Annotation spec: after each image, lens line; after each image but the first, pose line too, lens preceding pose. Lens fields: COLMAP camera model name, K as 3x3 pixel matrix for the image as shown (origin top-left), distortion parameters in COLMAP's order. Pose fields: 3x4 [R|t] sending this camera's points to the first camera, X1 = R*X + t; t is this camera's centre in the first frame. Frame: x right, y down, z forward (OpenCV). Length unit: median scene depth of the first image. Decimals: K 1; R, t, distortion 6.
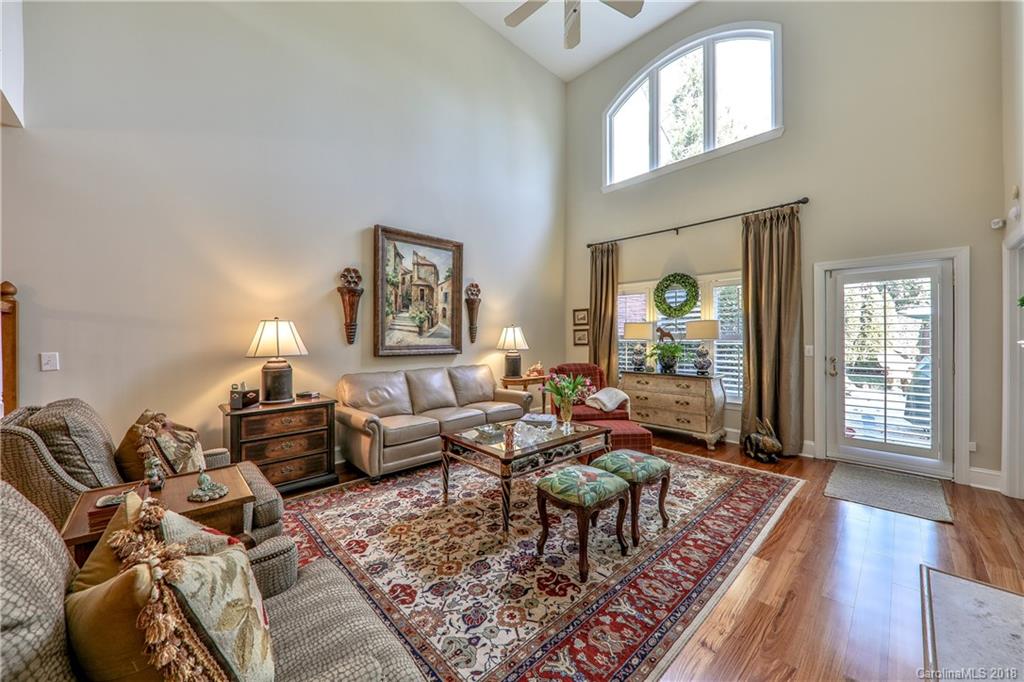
lens RADIAL K [[378.2, 0, 510.8], [0, 378.2, 341.1], [0, 0, 1]] dist [0.010996, -0.000733]
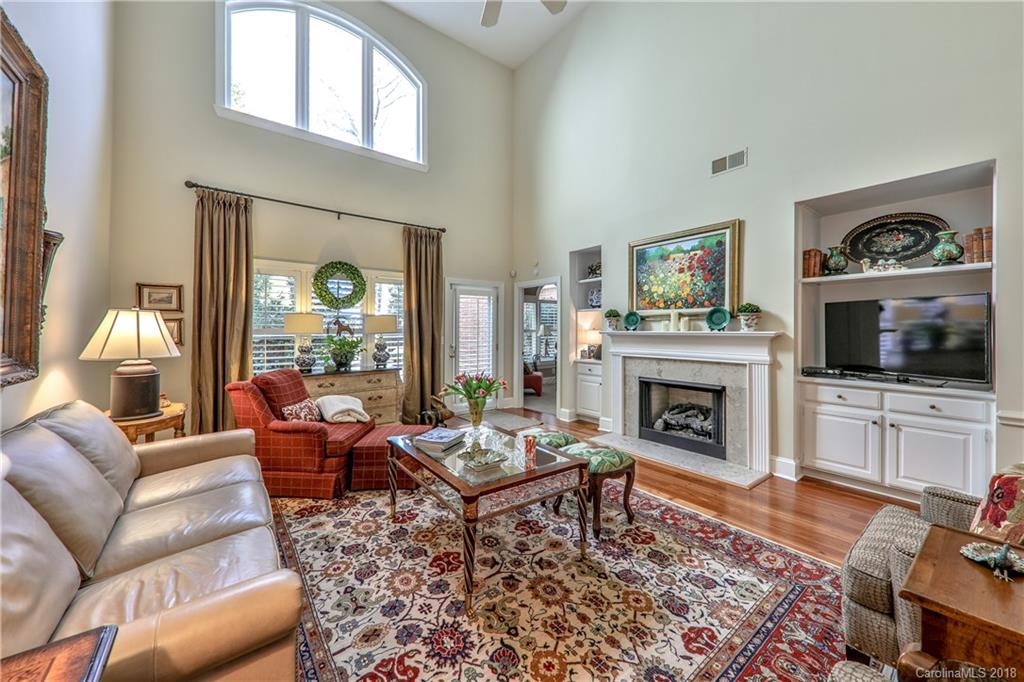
lens RADIAL K [[378.2, 0, 508.1], [0, 378.2, 334.6], [0, 0, 1]] dist [0.010996, -0.000733]
pose [[0.102177, -0.012636, 0.994686, -0.513769], [0.015110, 0.999824, 0.011149, -0.007184], [-0.994651, 0.013890, 0.102350, 0.592714]]
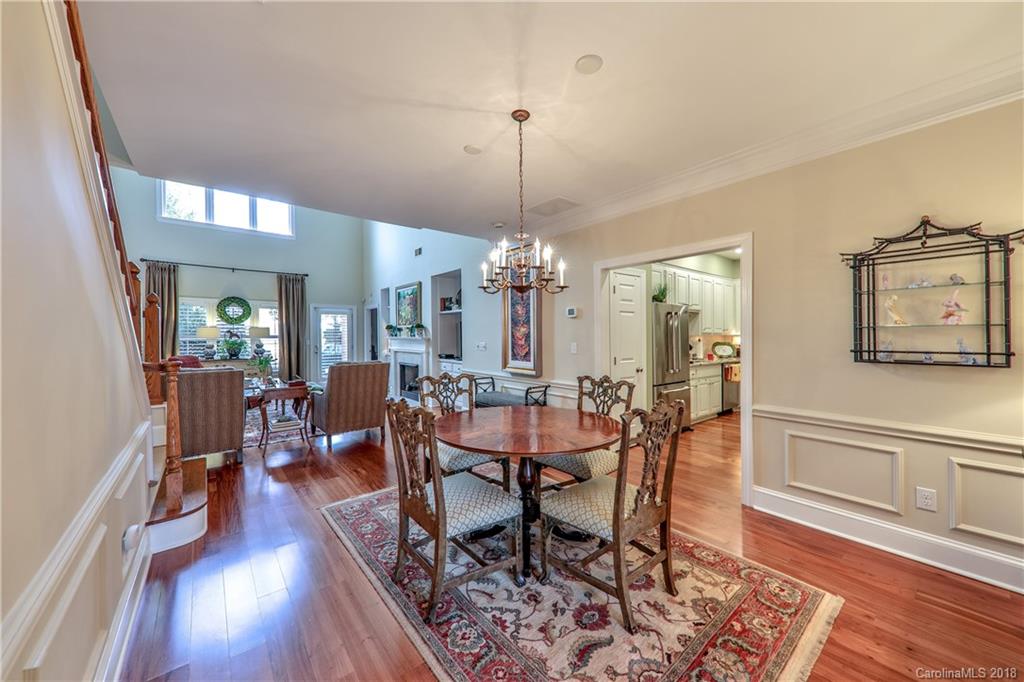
lens RADIAL K [[378.2, 0, 511.4], [0, 378.2, 339.8], [0, 0, 1]] dist [0.010996, -0.000733]
pose [[0.085180, -0.015636, 0.996243, -1.260165], [0.014352, 0.999792, 0.014464, -0.002823], [-0.996262, 0.013066, 0.085386, -0.359159]]
